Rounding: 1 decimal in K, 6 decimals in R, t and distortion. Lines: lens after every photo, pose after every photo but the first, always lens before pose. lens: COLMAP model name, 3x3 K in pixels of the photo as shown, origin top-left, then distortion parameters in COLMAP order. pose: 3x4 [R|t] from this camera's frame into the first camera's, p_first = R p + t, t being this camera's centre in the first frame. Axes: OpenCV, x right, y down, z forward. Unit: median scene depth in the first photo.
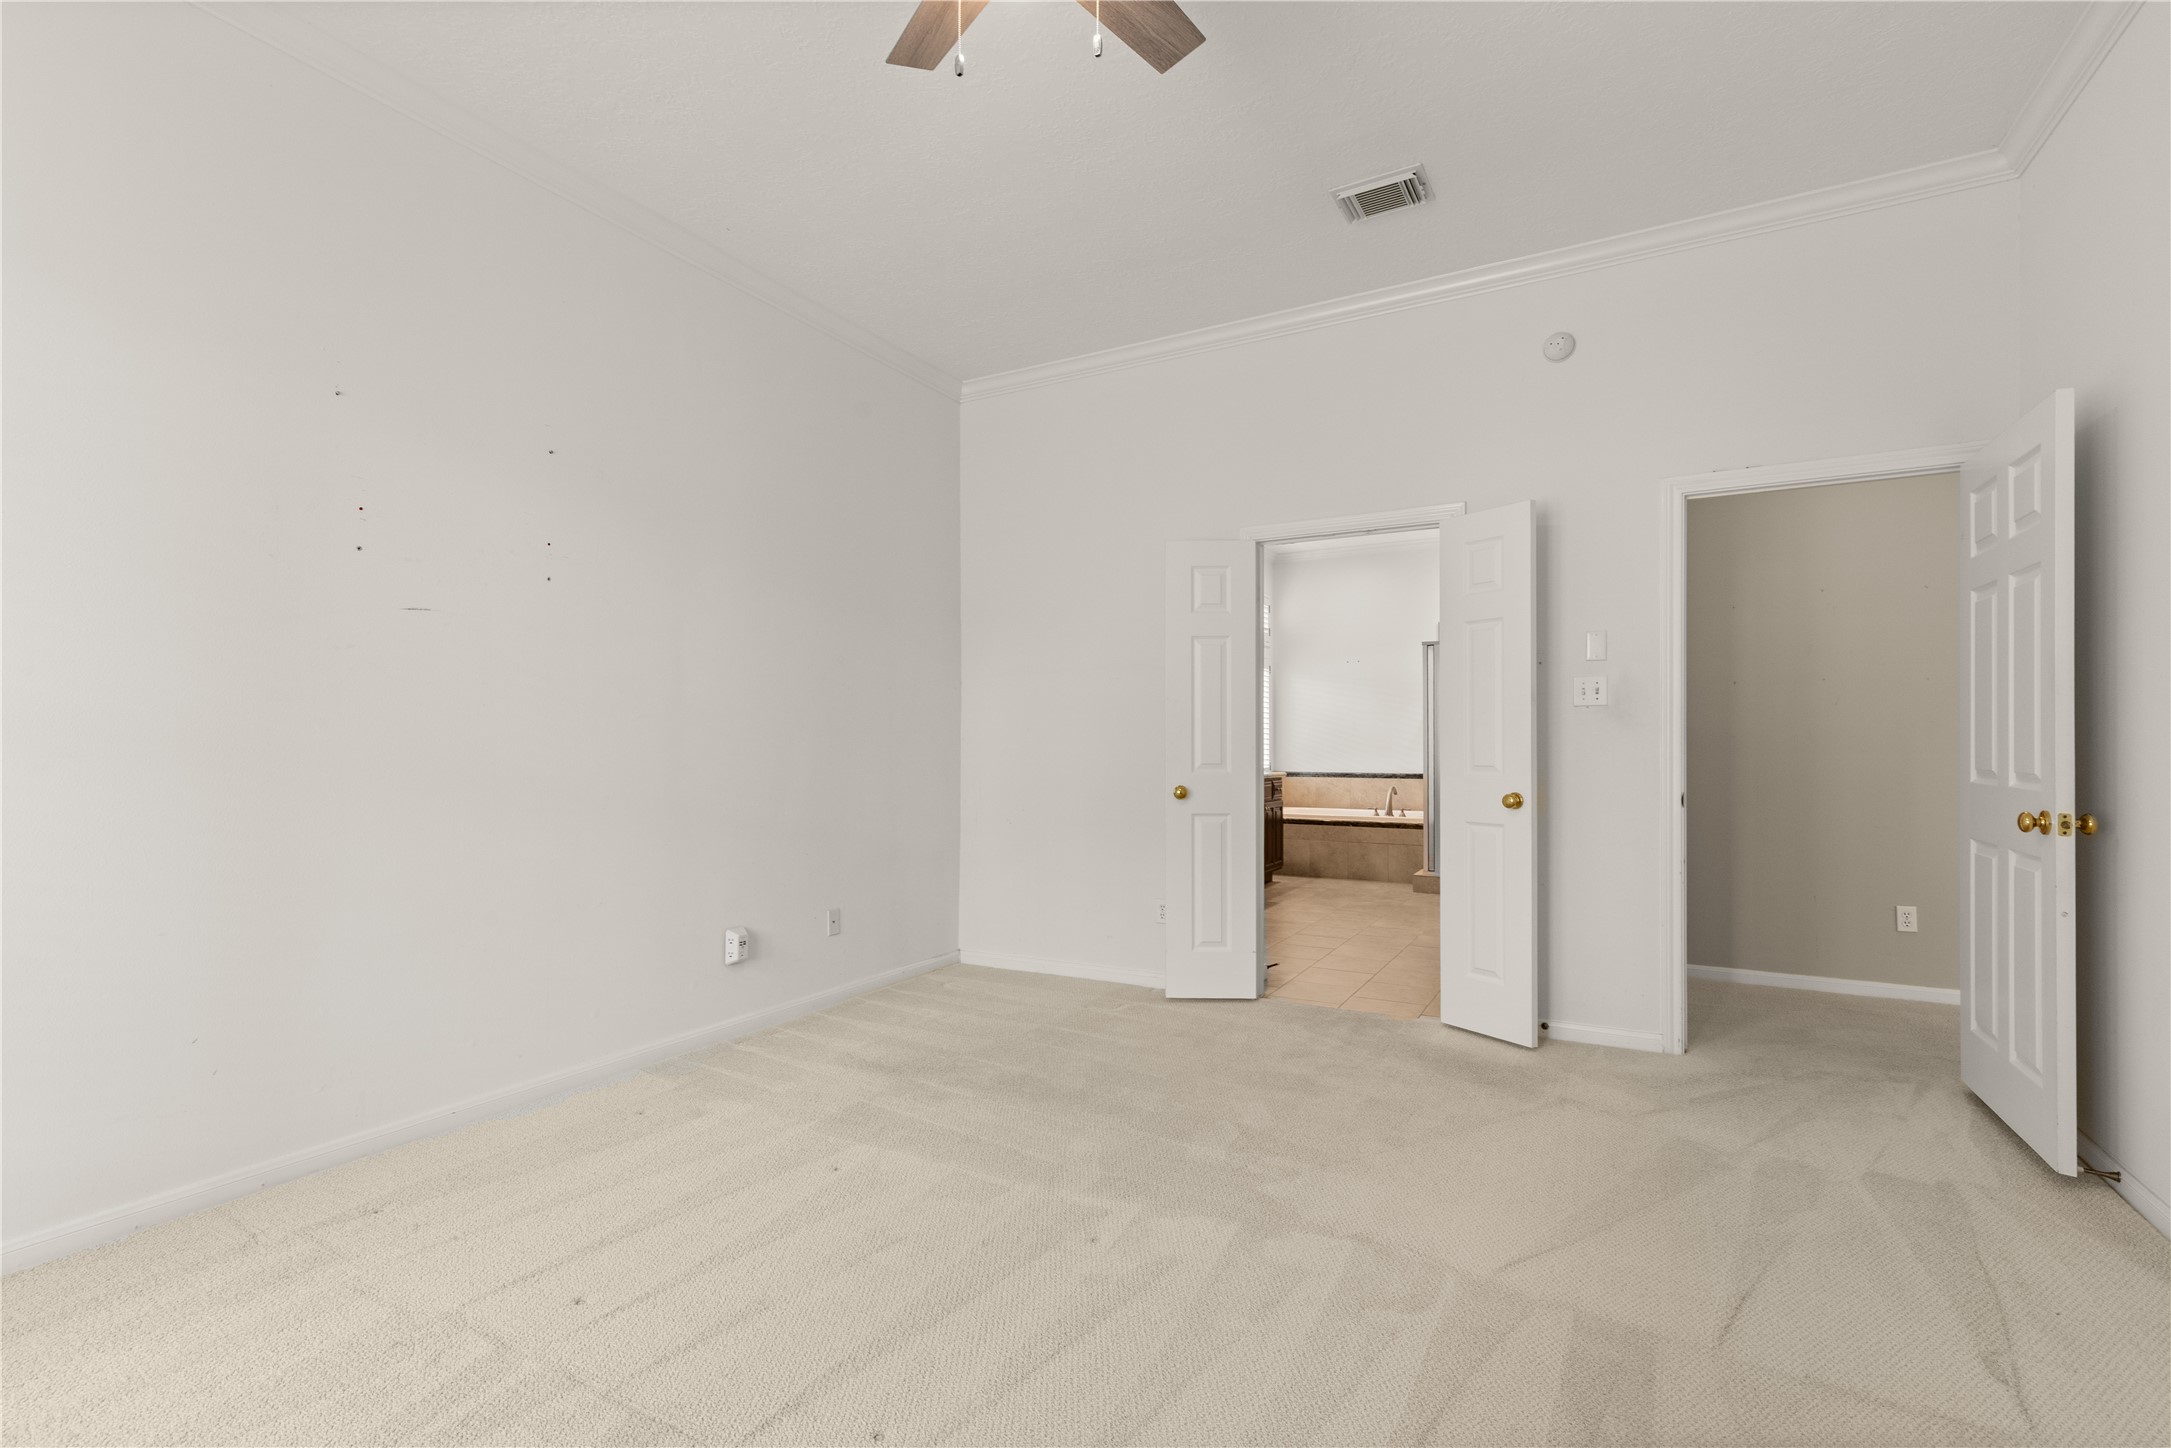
lens RADIAL K [[984.9, 0, 1085.5], [0, 984.9, 724.0], [0, 0, 1]] dist [0.004419, 0.000124]
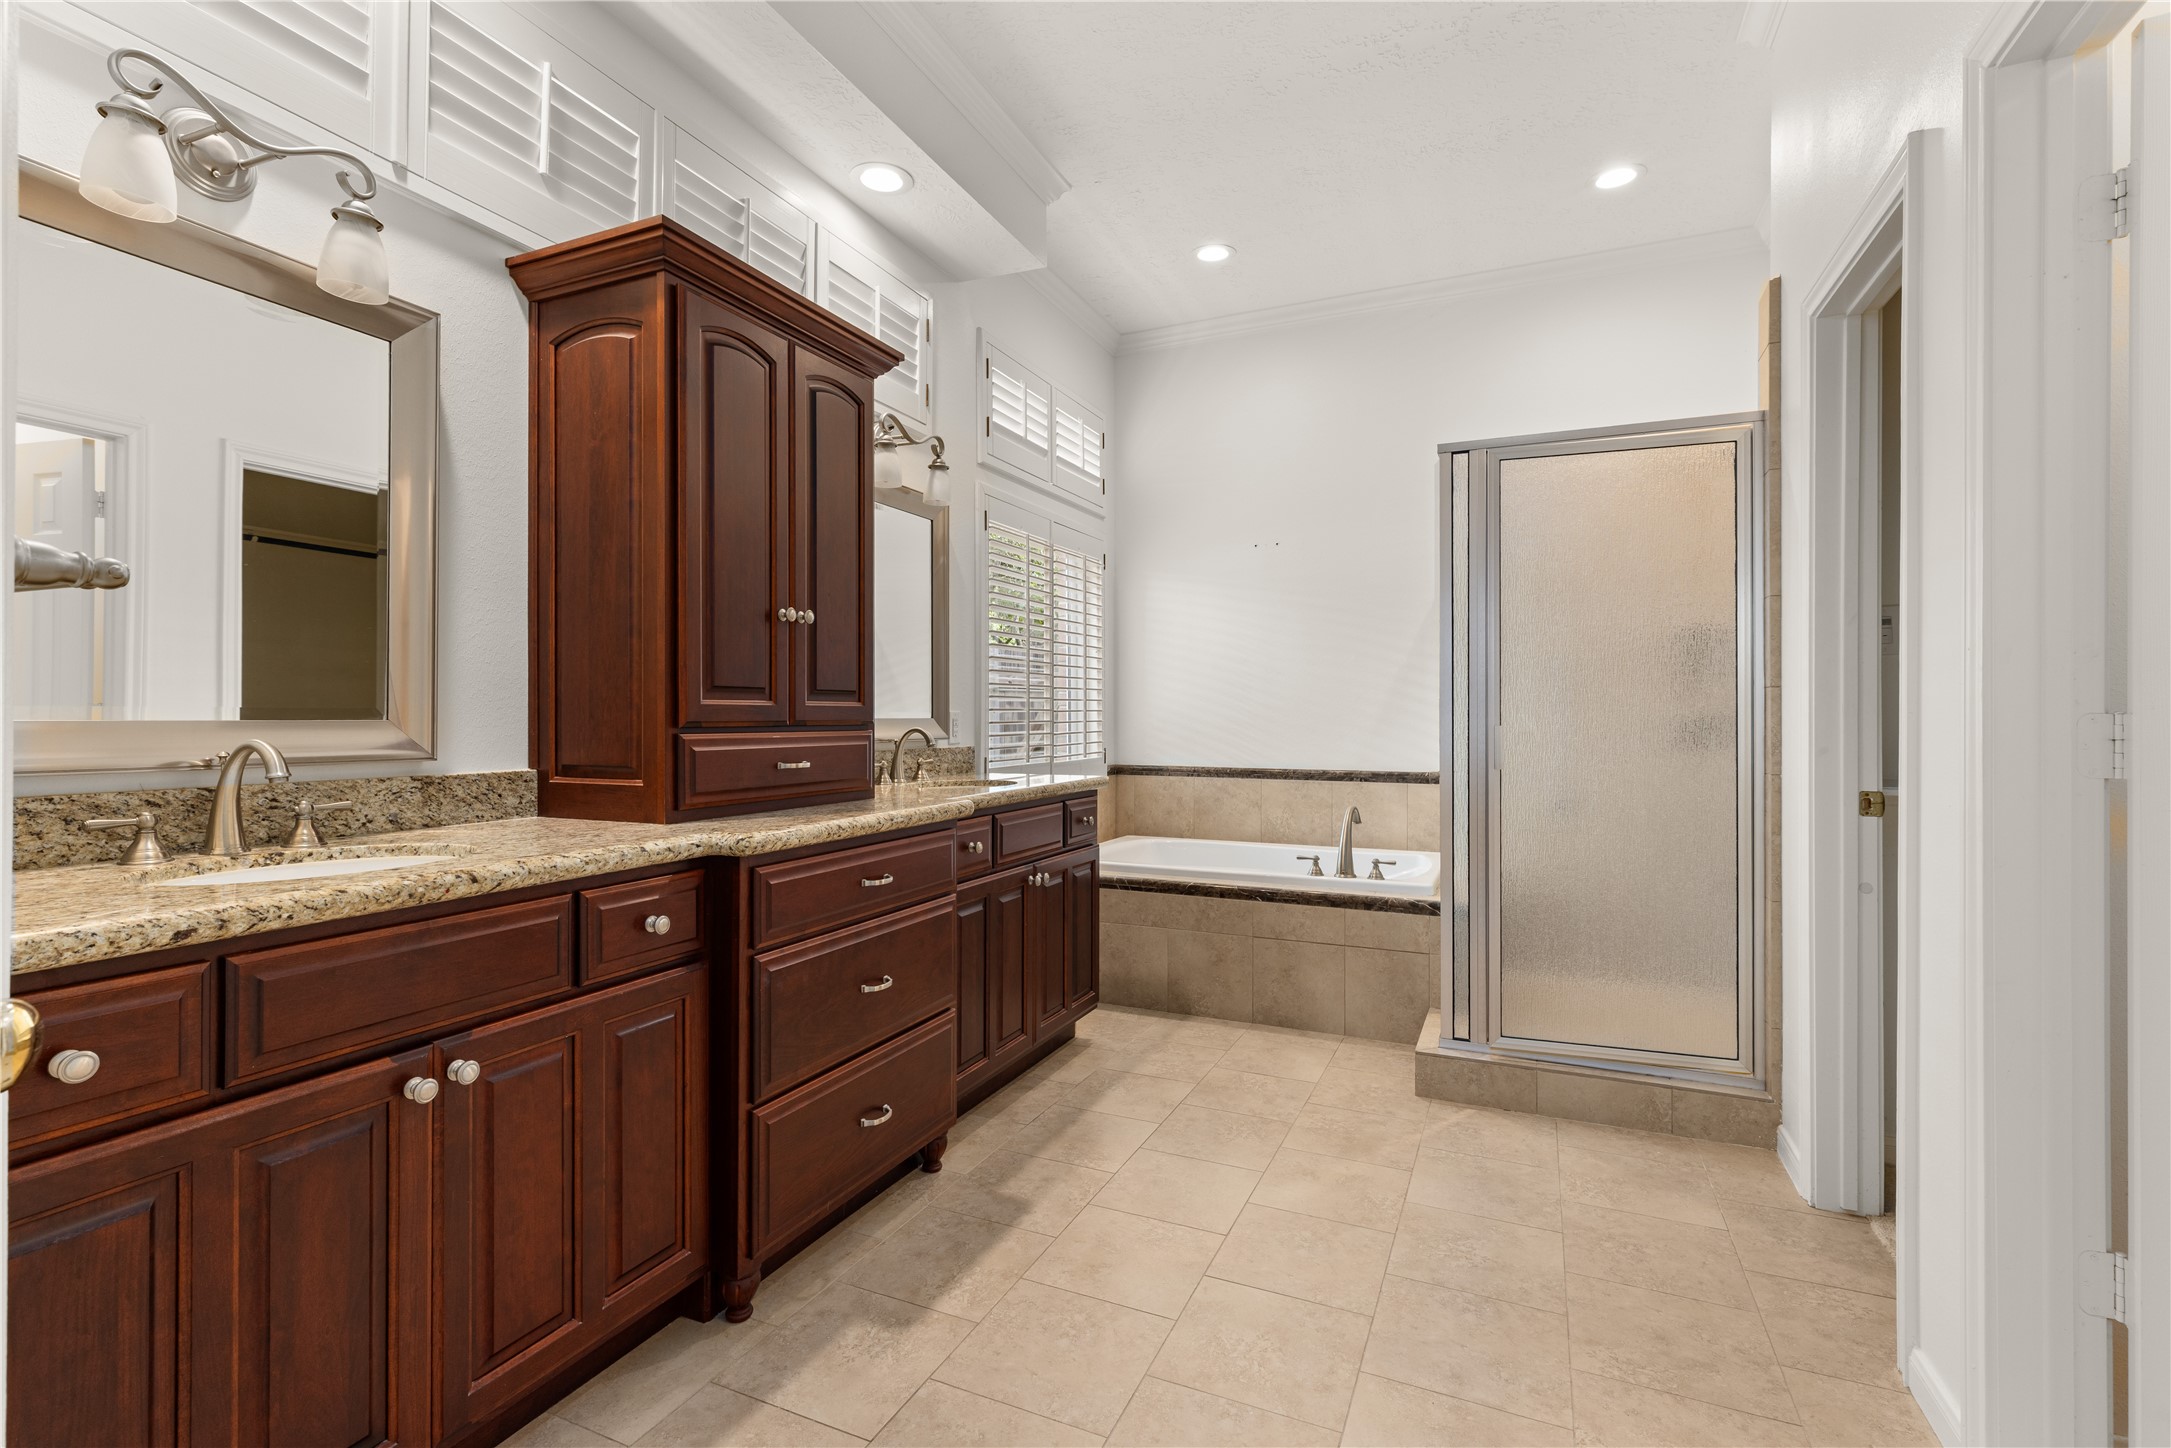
lens RADIAL K [[984.9, 0, 1085.5], [0, 984.9, 724.0], [0, 0, 1]] dist [0.004419, 0.000124]
pose [[0.997173, -0.004360, 0.075016, 0.160854], [0.002143, 0.999559, 0.029609, 0.013510], [-0.075112, -0.029364, 0.996743, 0.574728]]
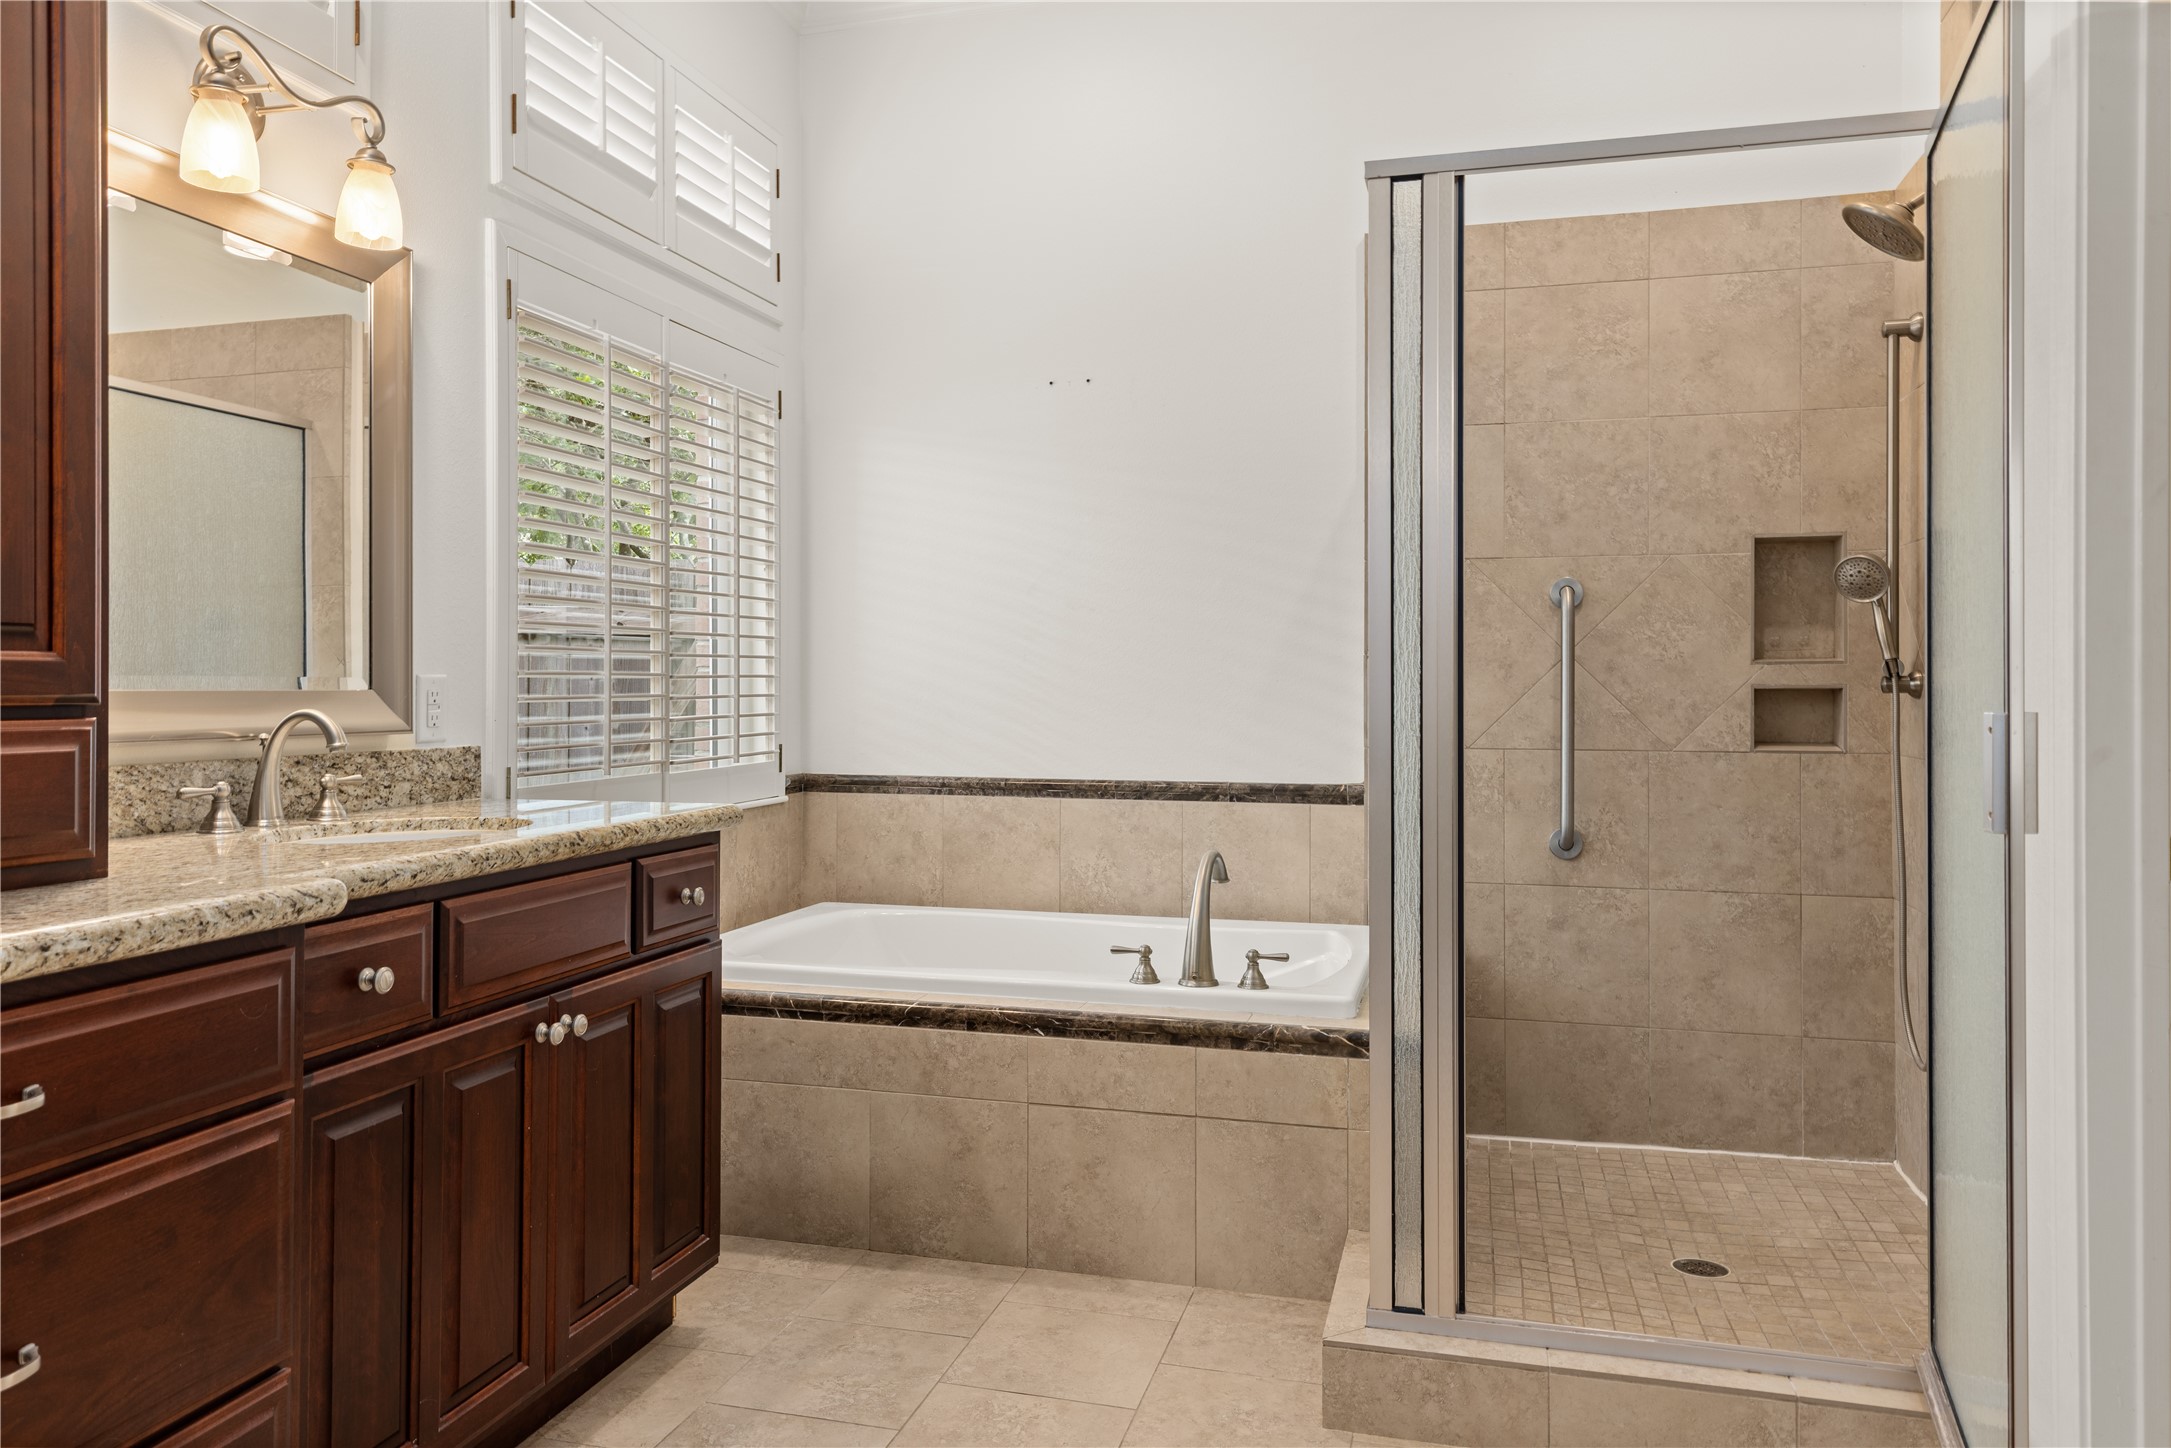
lens RADIAL K [[1481.6, 0, 1085.5], [0, 1481.6, 724.0], [0, 0, 1]] dist [-0.000827, -0.000096]
pose [[0.971645, -0.010349, 0.236218, 0.198535], [-0.000740, 0.998904, 0.046807, 0.015844], [-0.236444, -0.045654, 0.970572, 0.664233]]
